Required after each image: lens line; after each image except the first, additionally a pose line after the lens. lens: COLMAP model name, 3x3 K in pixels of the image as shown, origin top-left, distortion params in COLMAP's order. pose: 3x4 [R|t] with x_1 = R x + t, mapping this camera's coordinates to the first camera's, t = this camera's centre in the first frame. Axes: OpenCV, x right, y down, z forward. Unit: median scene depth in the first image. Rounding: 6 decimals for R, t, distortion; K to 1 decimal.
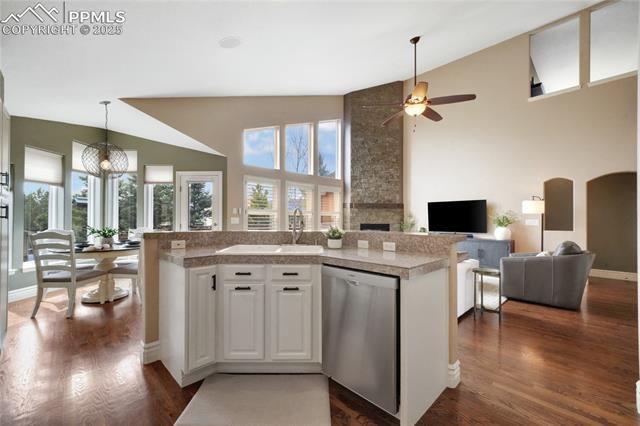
lens RADIAL K [[264.9, 0, 316.4], [0, 264.9, 217.1], [0, 0, 1]] dist [0.003141, 0.000133]
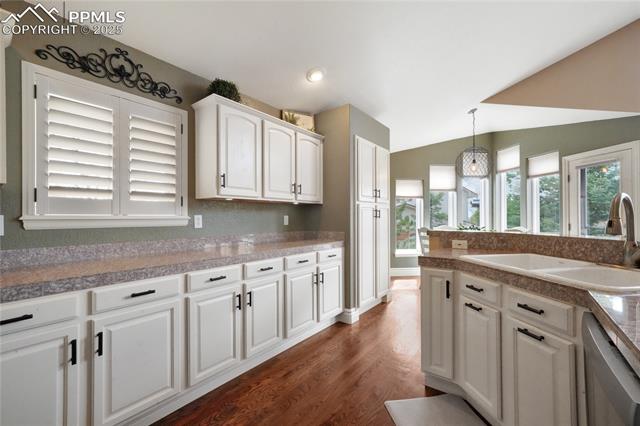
lens RADIAL K [[270.5, 0, 322.7], [0, 270.5, 216.4], [0, 0, 1]] dist [0.005035, 0.000976]
pose [[0.159812, -0.009680, -0.987100, 0.157110], [0.013281, 0.999883, -0.007655, 0.001786], [0.987058, -0.011886, 0.159922, 0.159744]]
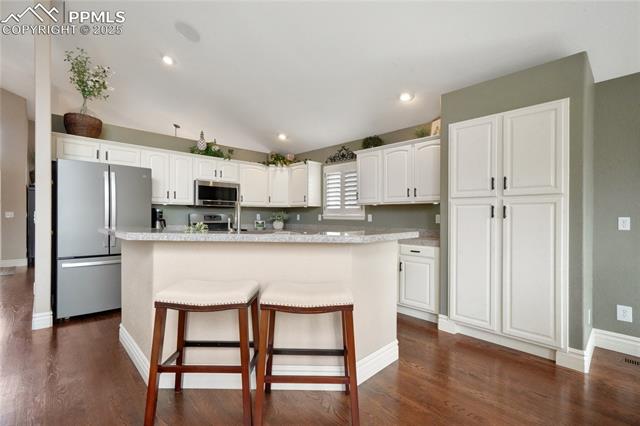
lens RADIAL K [[288.1, 0, 321.1], [0, 288.1, 213.4], [0, 0, 1]] dist [0.003816, 0.000268]
pose [[-0.999811, -0.009184, -0.017111, -0.146294], [-0.008925, 0.999845, -0.015167, 0.005107], [0.017248, -0.015012, -0.999739, 0.860027]]
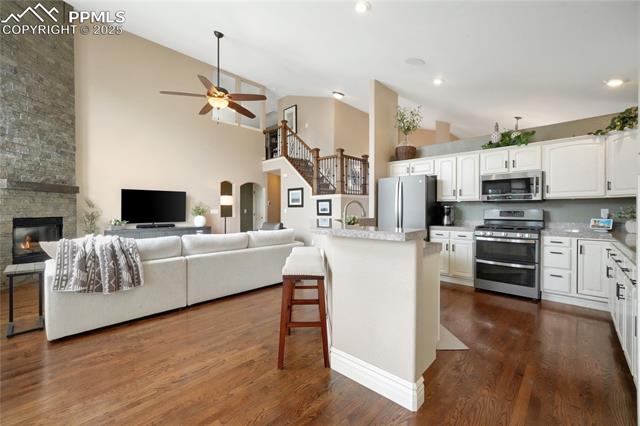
lens RADIAL K [[270.5, 0, 318.0], [0, 270.5, 210.4], [0, 0, 1]] dist [0.005035, 0.000976]
pose [[-0.036714, -0.005768, 0.999309, -0.565280], [-0.009446, 0.999941, 0.005424, 0.000616], [-0.999281, -0.009240, -0.036766, 0.530001]]
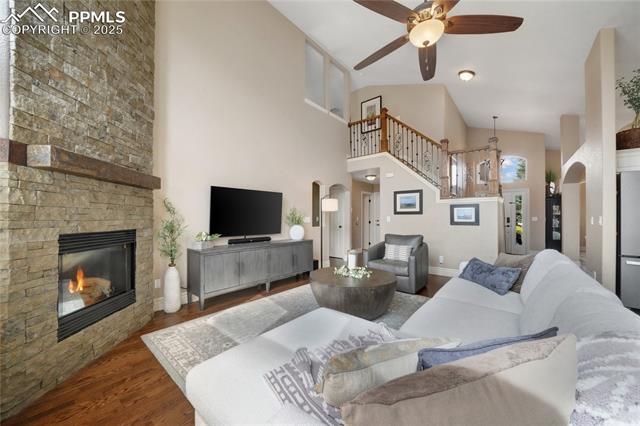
lens RADIAL K [[237.7, 0, 318.0], [0, 237.7, 215.8], [0, 0, 1]] dist [-0.014848, 0.000241]
pose [[-0.099585, 0.003303, 0.995024, -0.107702], [-0.011743, 0.999921, -0.004494, 0.007198], [-0.994960, -0.012132, -0.099538, 1.049482]]
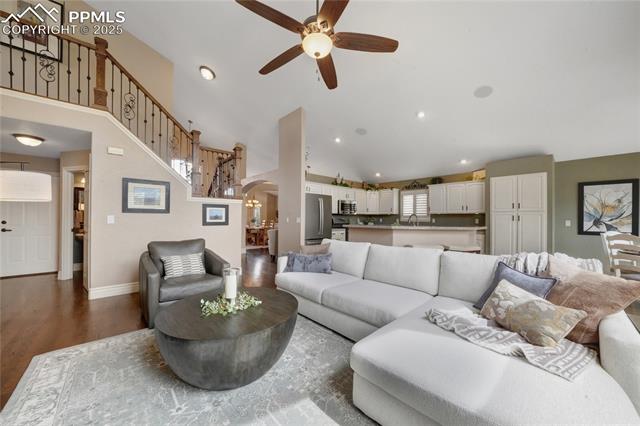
lens RADIAL K [[237.7, 0, 320.2], [0, 237.7, 217.9], [0, 0, 1]] dist [-0.016553, -0.000100]
pose [[-0.999940, -0.010939, -0.000465, 0.300128], [-0.010933, 0.999876, -0.011311, 0.009858], [0.000589, -0.011305, -0.999936, 1.286365]]
